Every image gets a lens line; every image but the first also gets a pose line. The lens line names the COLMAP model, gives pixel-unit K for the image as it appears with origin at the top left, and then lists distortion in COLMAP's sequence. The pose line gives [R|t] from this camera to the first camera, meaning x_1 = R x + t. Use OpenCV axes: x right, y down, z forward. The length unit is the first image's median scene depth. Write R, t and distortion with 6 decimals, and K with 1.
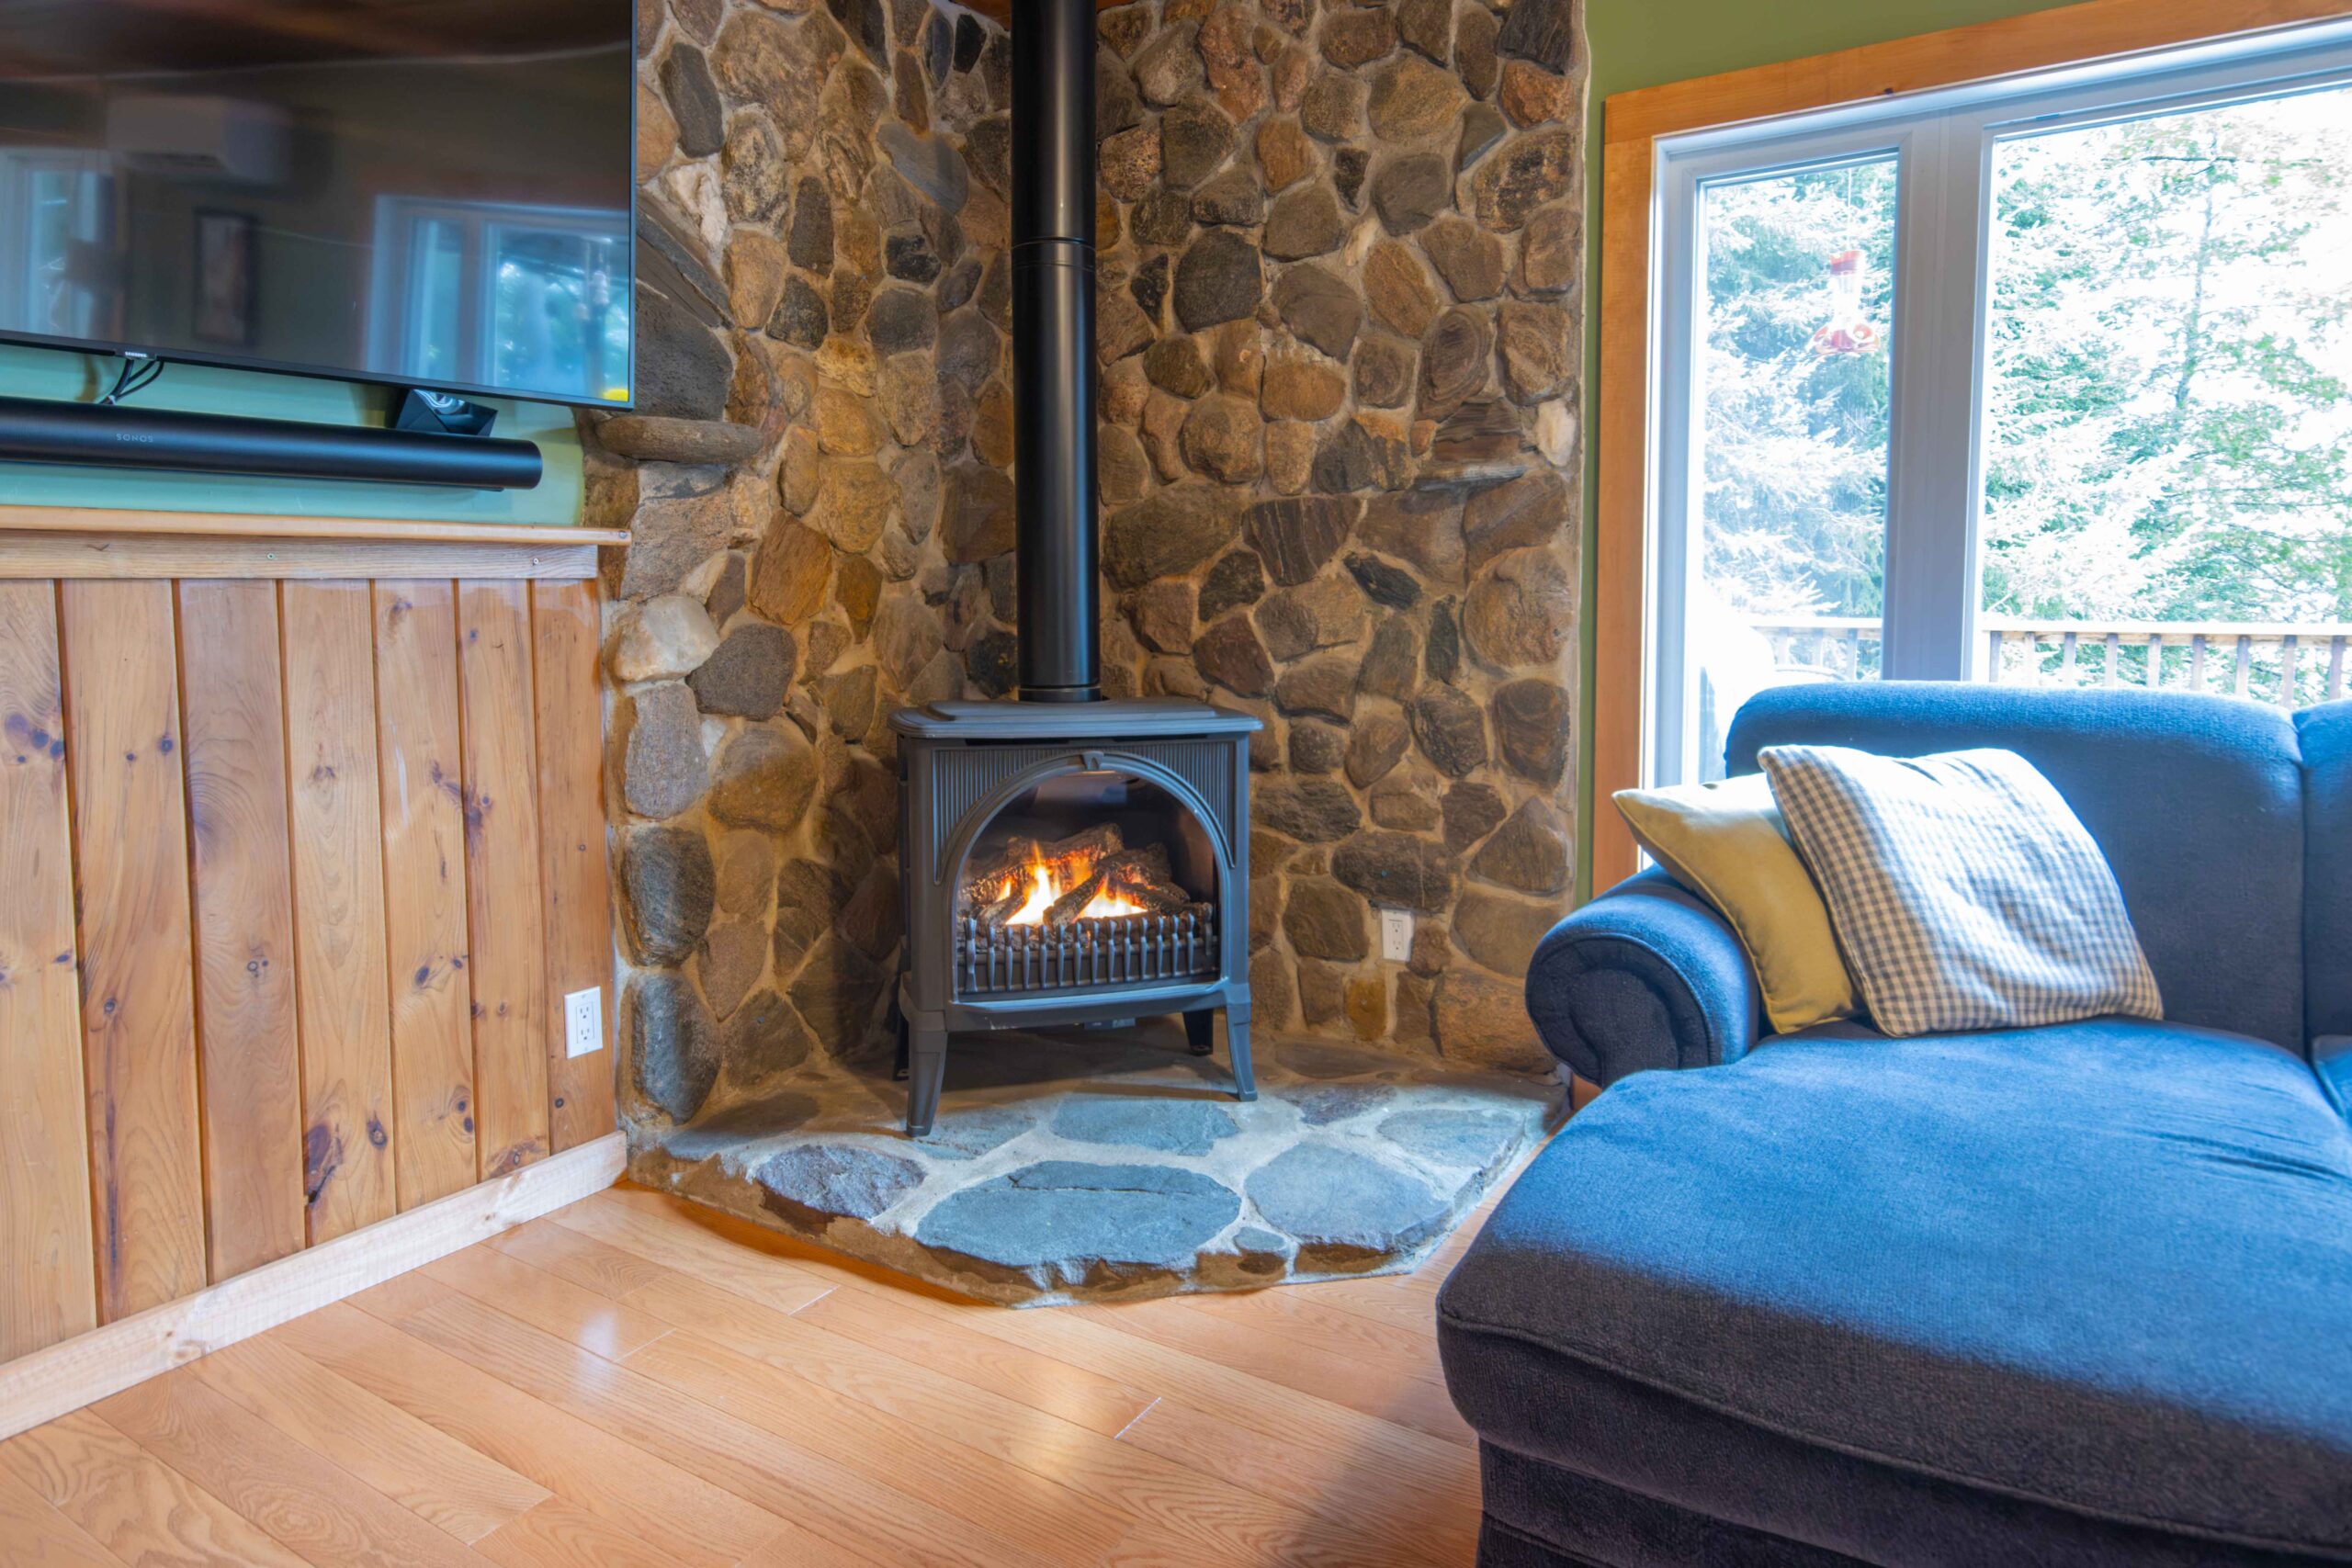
lens RADIAL K [[1412.5, 0, 1176.4], [0, 1412.5, 703.6], [0, 0, 1]] dist [0.014466, 0.003417]
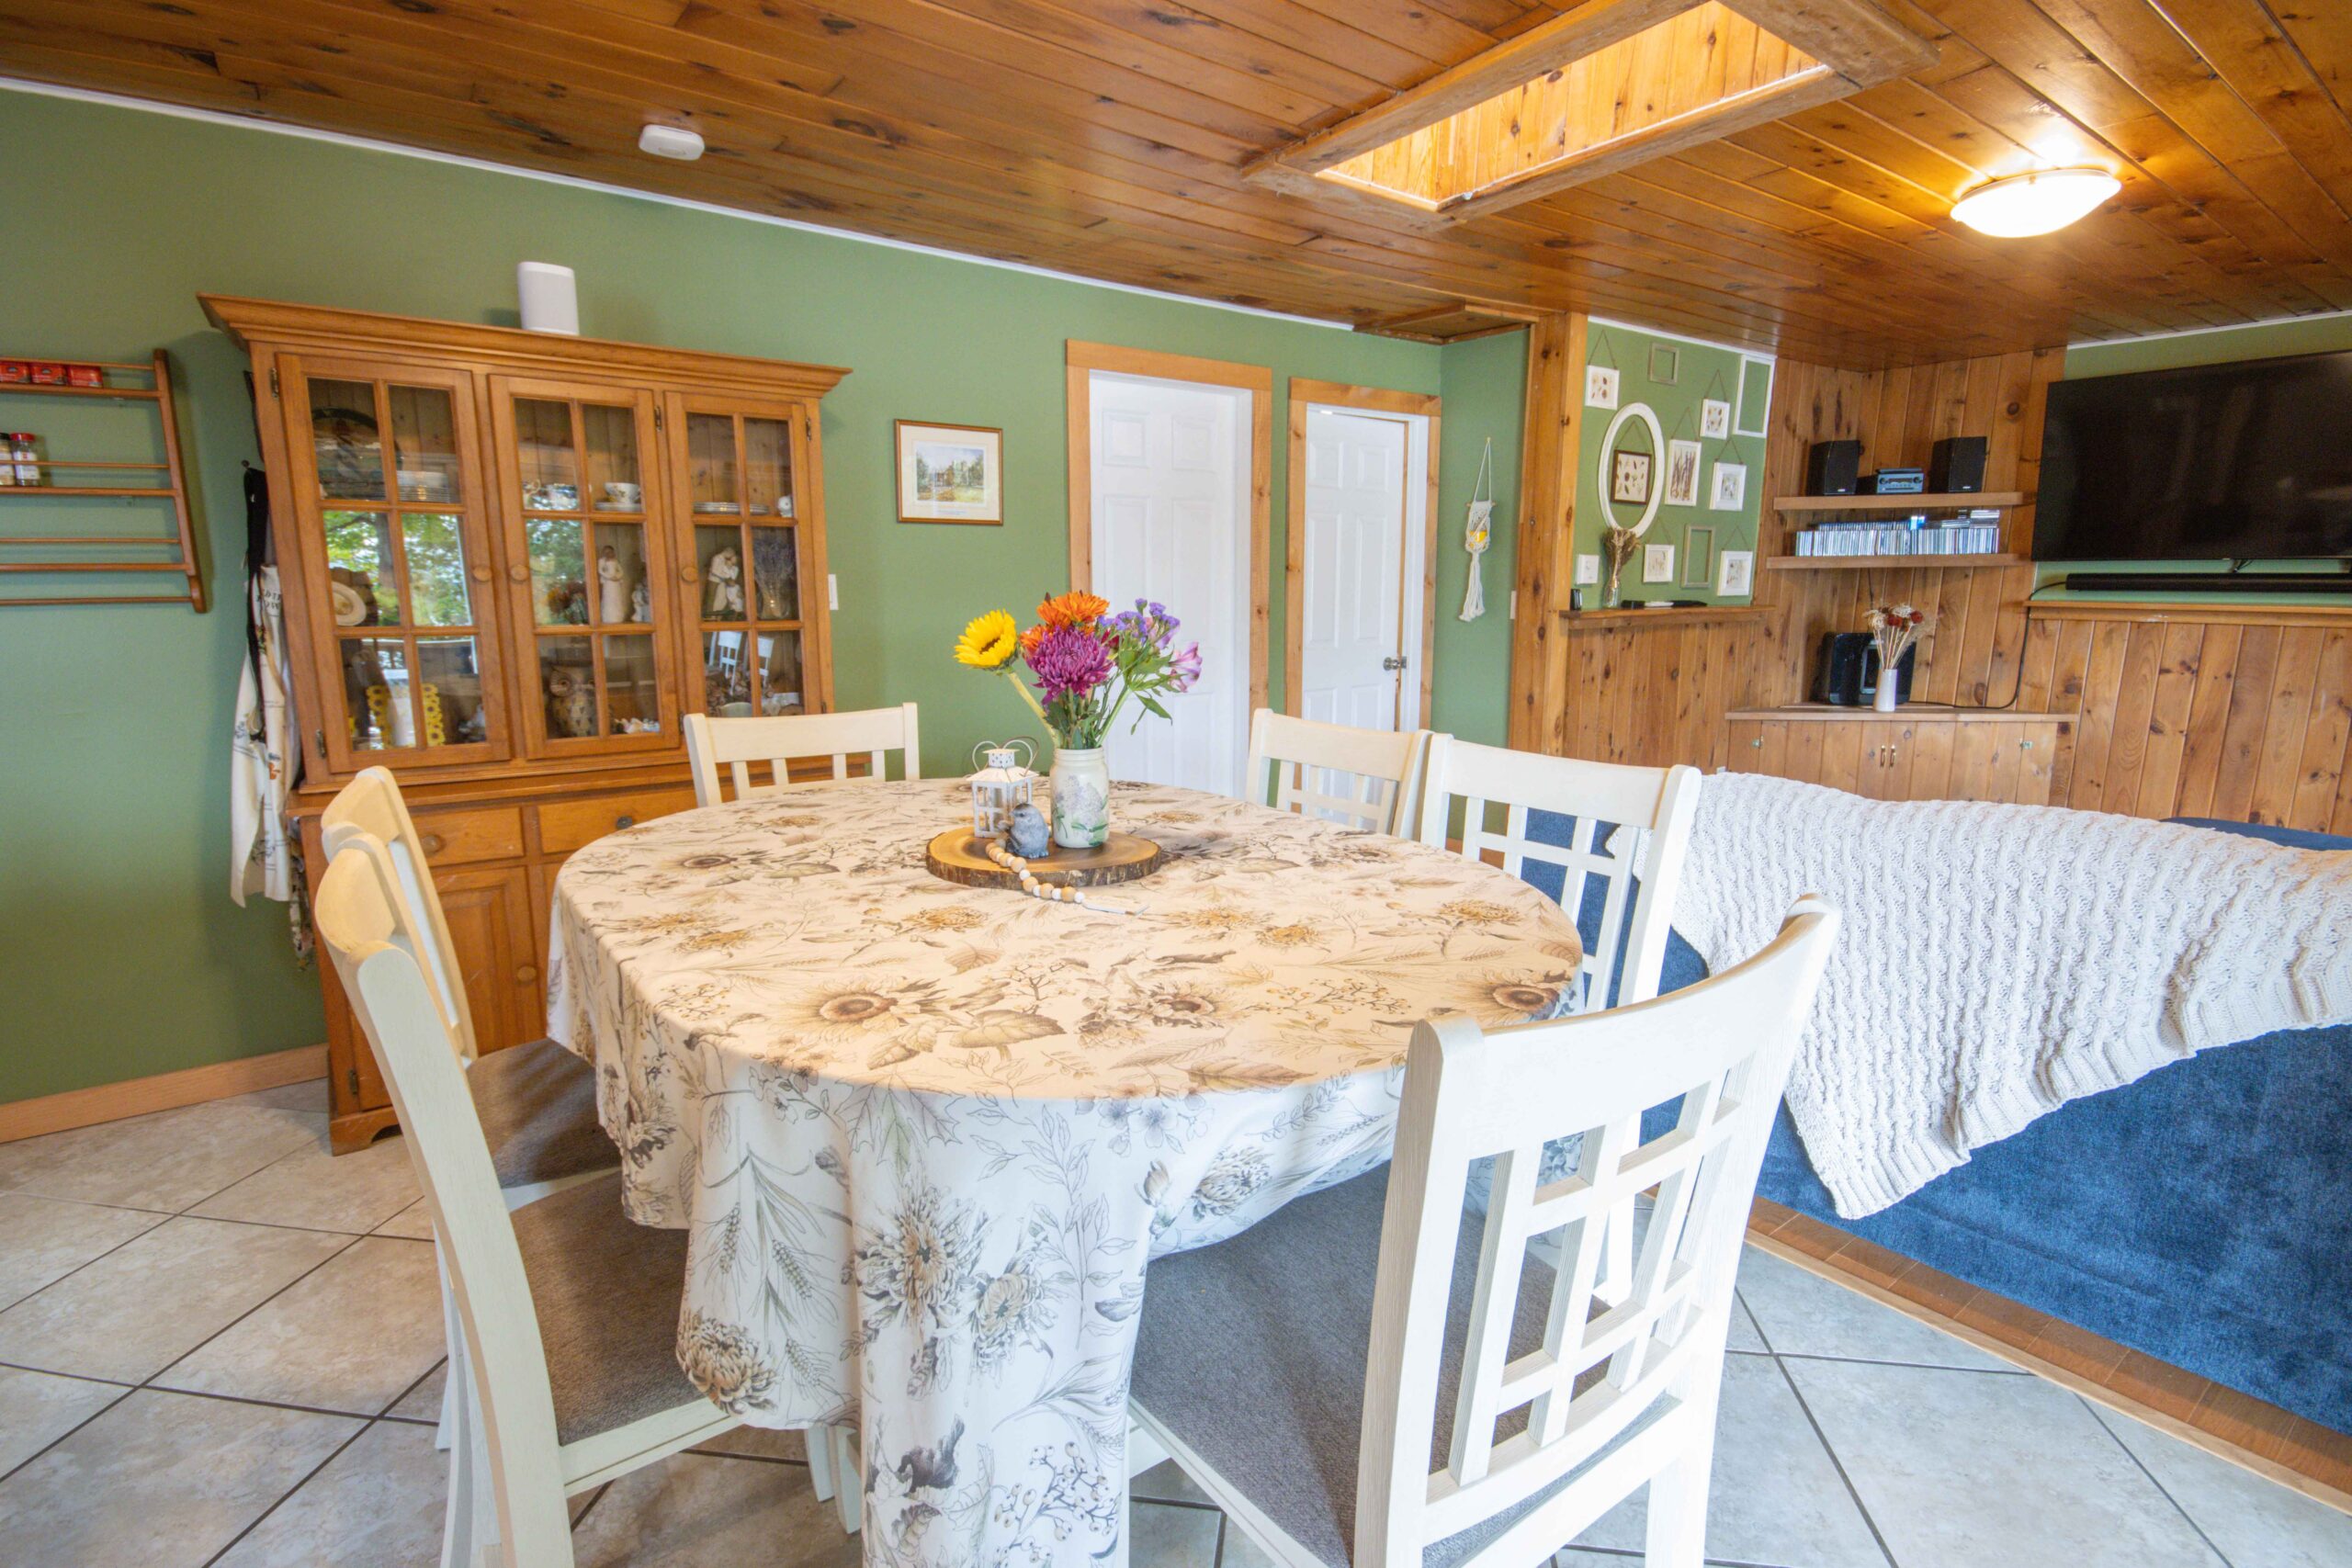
lens RADIAL K [[1143.2, 0, 1175.0], [0, 1143.2, 781.2], [0, 0, 1]] dist [0.002878, 0.000173]
pose [[-0.371197, 0.177307, -0.911468, 1.855627], [-0.069589, 0.973527, 0.217719, -0.098492], [0.925943, 0.144245, -0.349032, -0.196587]]
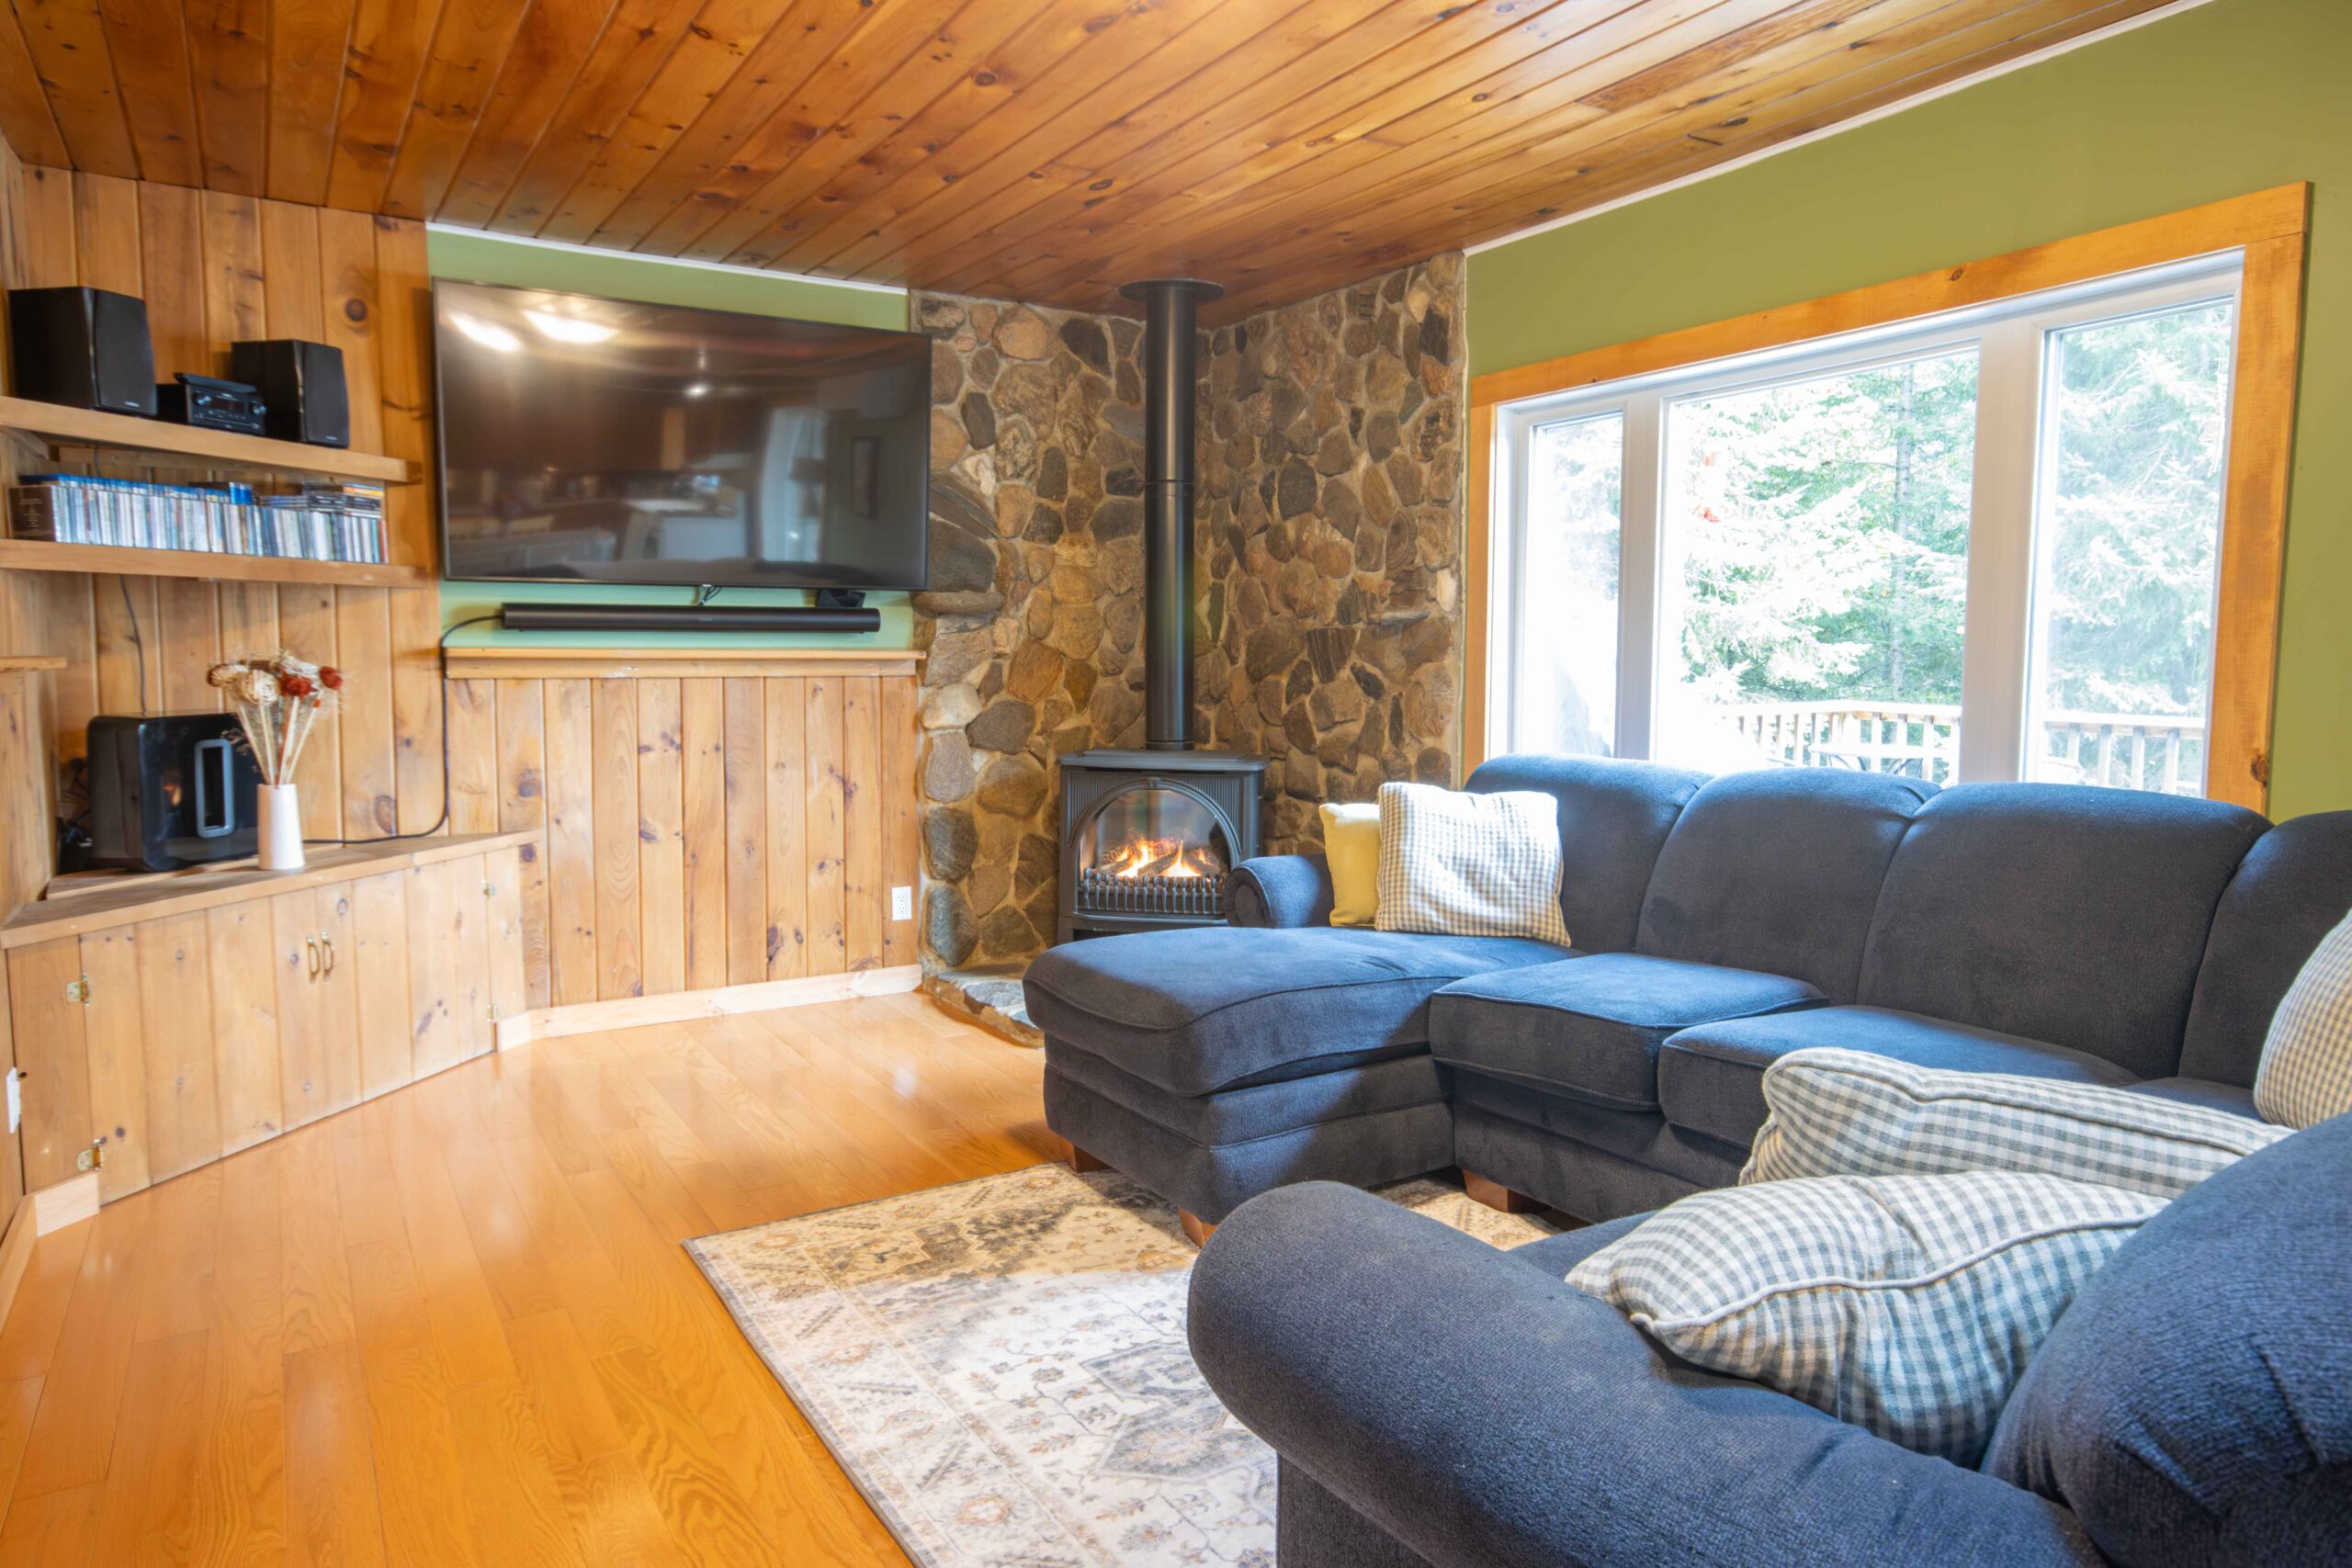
lens RADIAL K [[1446.8, 0, 1177.1], [0, 1446.8, 780.1], [0, 0, 1]] dist [0.000324, 0.003873]
pose [[0.898797, 0.047278, -0.435808, 0.711354], [-0.045528, 0.998858, 0.014463, 0.008855], [0.435994, 0.006842, 0.899923, -0.569776]]
